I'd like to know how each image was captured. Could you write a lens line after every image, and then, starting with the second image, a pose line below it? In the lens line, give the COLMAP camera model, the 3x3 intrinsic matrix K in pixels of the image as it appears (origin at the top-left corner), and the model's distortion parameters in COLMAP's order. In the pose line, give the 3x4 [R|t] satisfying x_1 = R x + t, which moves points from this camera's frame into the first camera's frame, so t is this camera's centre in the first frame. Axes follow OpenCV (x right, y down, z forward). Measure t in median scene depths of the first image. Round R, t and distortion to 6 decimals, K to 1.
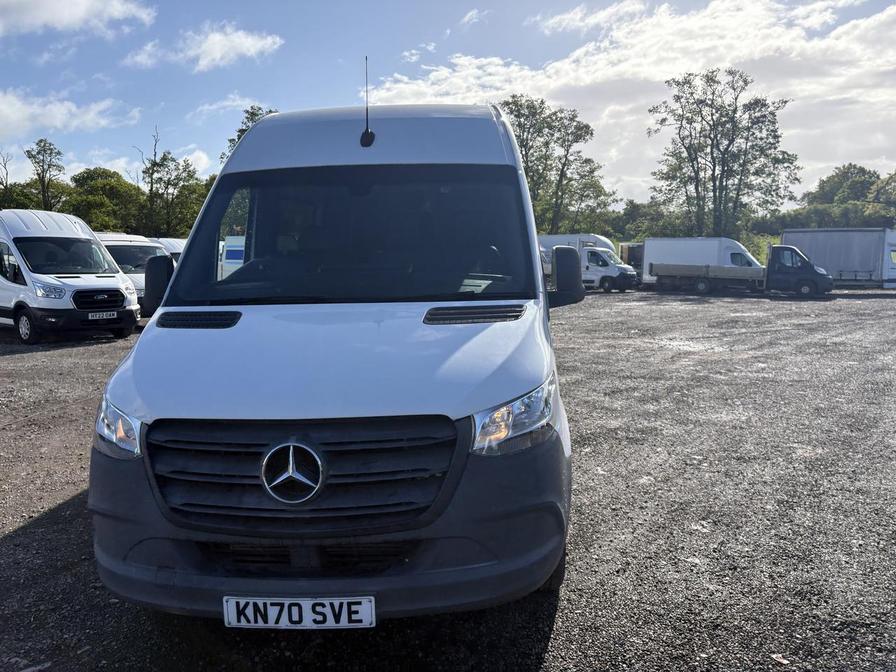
lens RADIAL K [[676.6, 0, 449.1], [0, 676.6, 337.4], [0, 0, 1]] dist [0.038472, -0.043562]
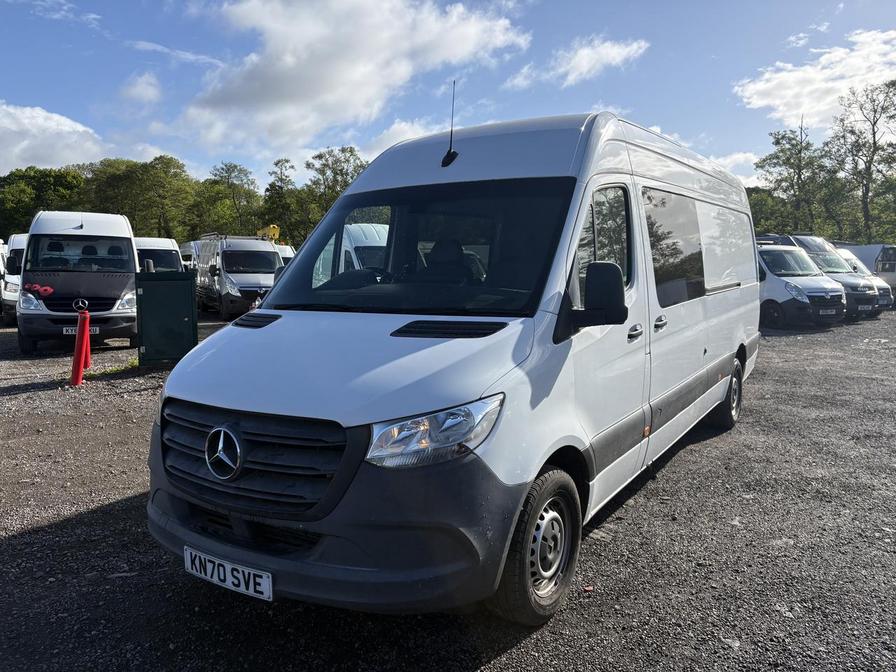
lens RADIAL K [[676.6, 0, 447.5], [0, 676.6, 334.4], [0, 0, 1]] dist [0.038472, -0.043562]
pose [[0.872495, 0.061938, -0.484681, 0.663236], [-0.067964, 0.997674, 0.005149, -0.040136], [0.483873, 0.028449, 0.874676, 0.144133]]
